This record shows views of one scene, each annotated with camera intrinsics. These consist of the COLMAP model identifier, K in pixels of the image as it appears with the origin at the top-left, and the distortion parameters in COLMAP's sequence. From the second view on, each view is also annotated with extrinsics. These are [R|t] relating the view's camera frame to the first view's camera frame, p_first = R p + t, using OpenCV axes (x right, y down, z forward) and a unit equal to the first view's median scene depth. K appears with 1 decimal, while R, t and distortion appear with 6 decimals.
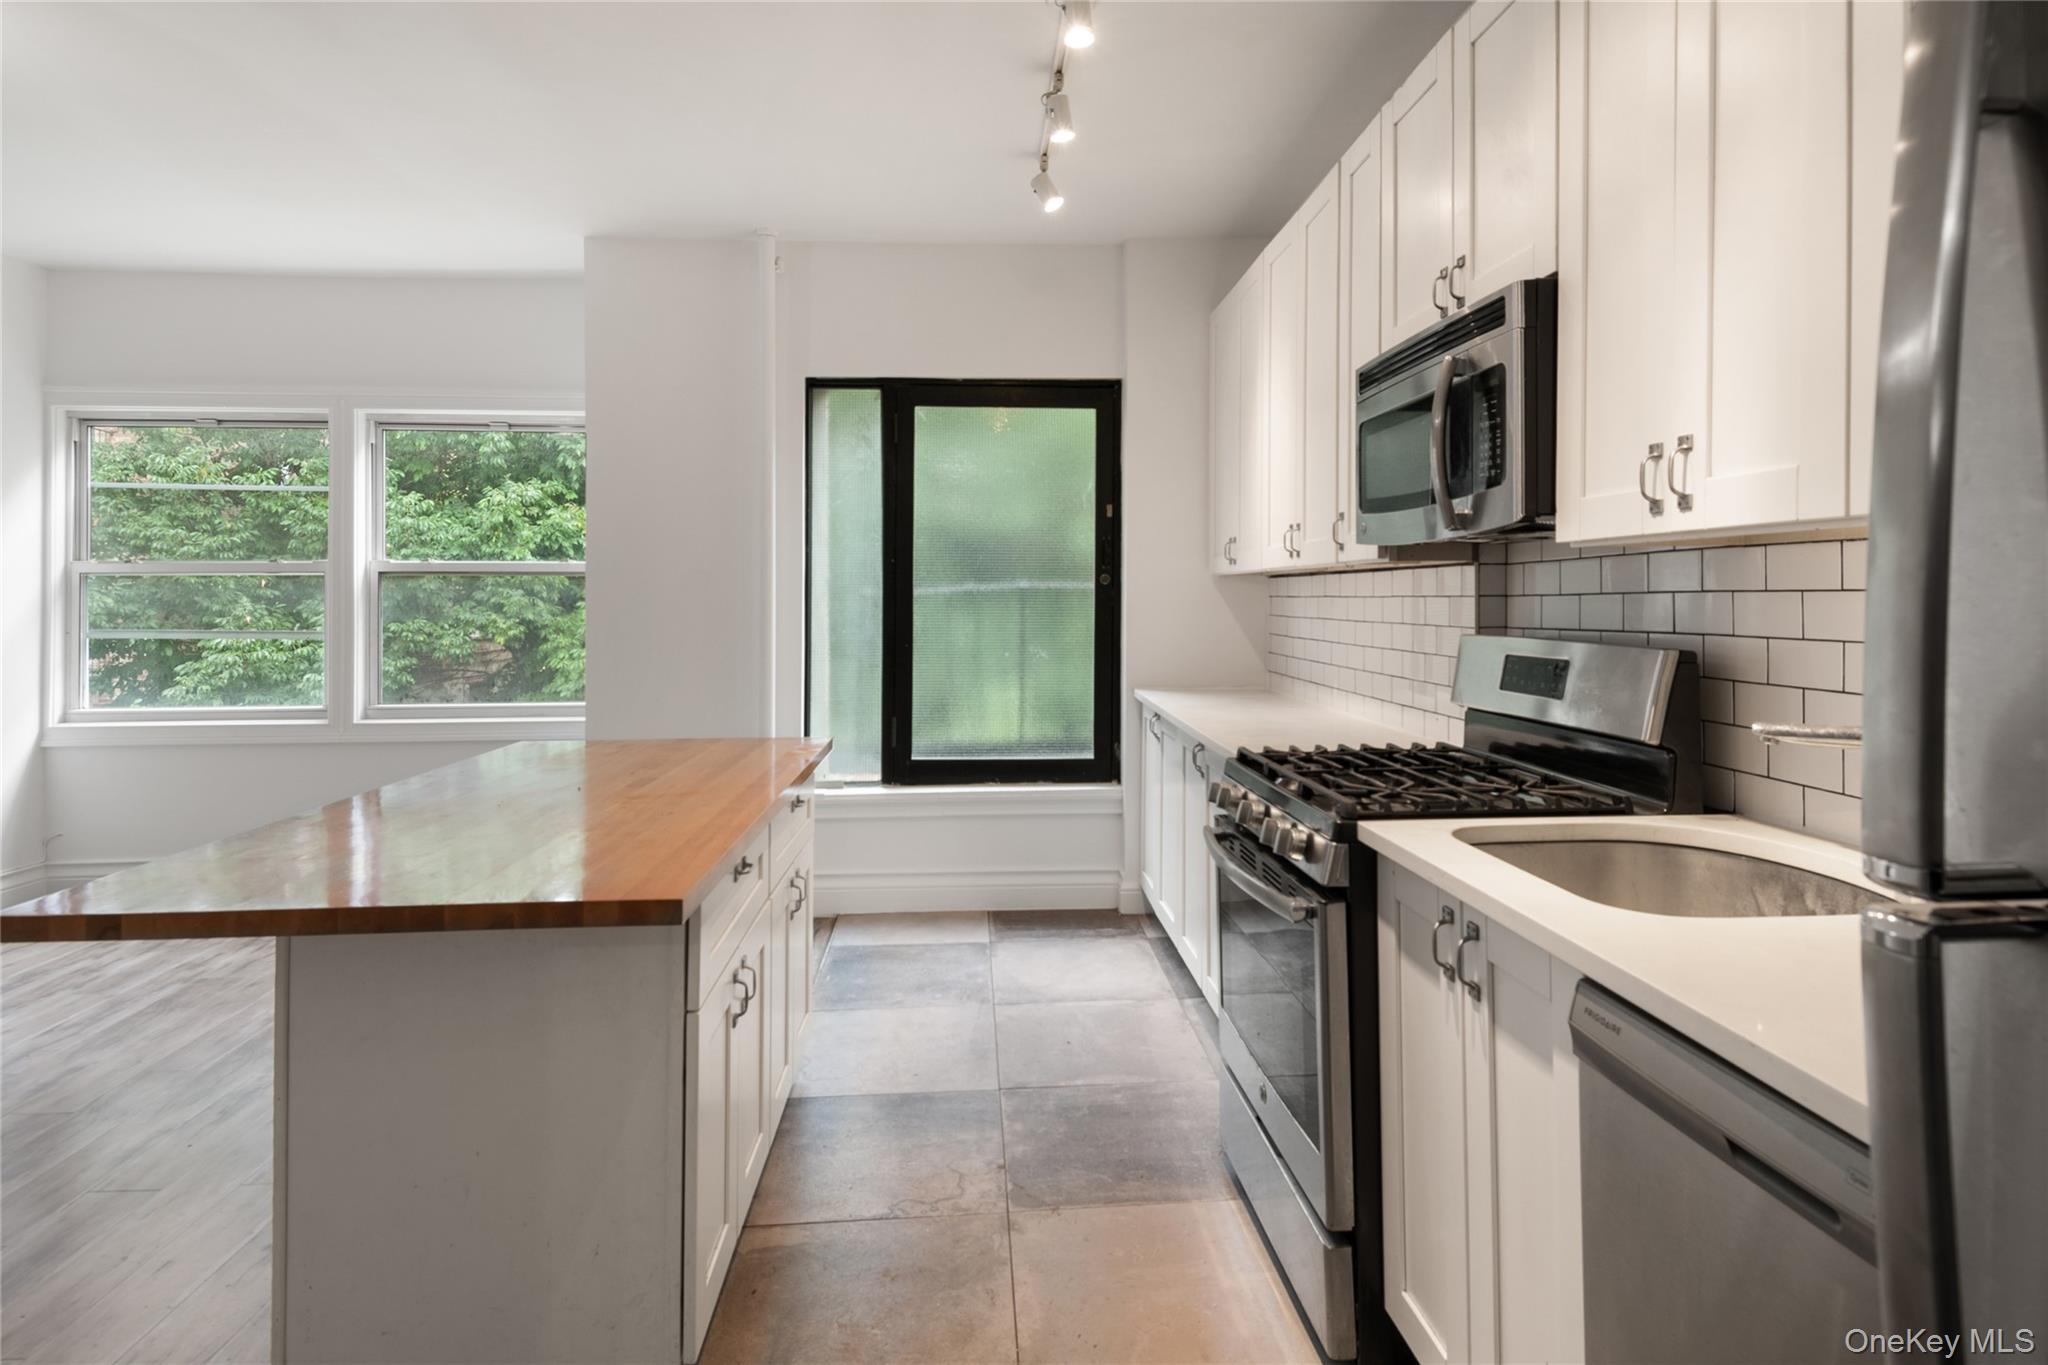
lens RADIAL K [[1107.4, 0, 1030.4], [0, 1107.4, 596.8], [0, 0, 1]] dist [0.056034, -0.030908]
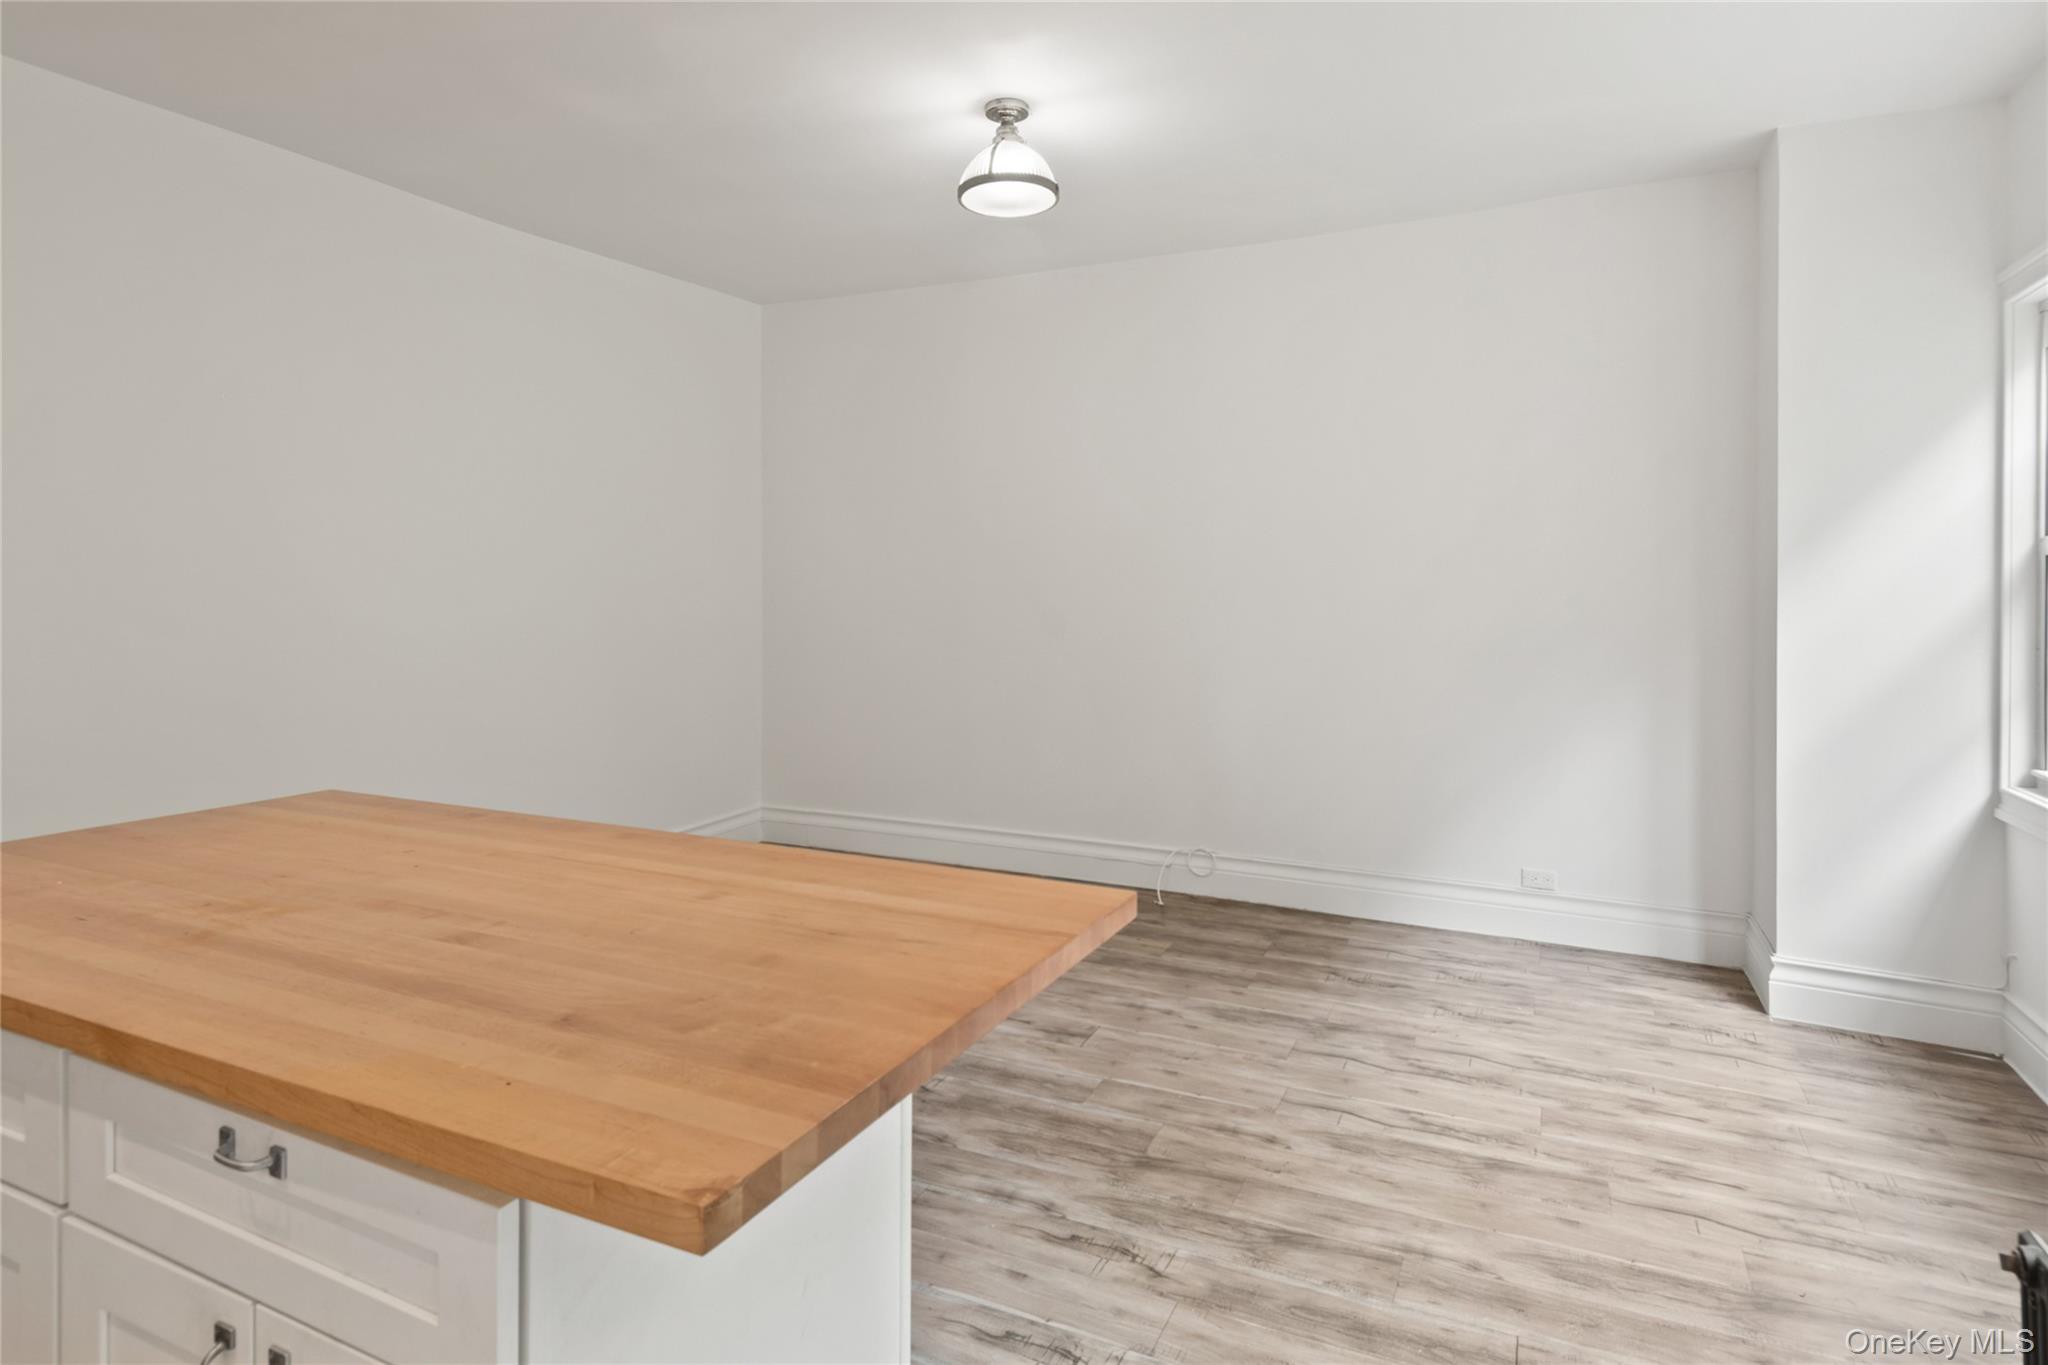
lens RADIAL K [[1107.4, 0, 1030.4], [0, 1107.4, 596.8], [0, 0, 1]] dist [0.056034, -0.030908]
pose [[-0.485675, 0.003609, -0.874132, -0.006235], [-0.005973, 0.999954, 0.007447, -0.000649], [0.874119, 0.008838, -0.485631, 0.866873]]
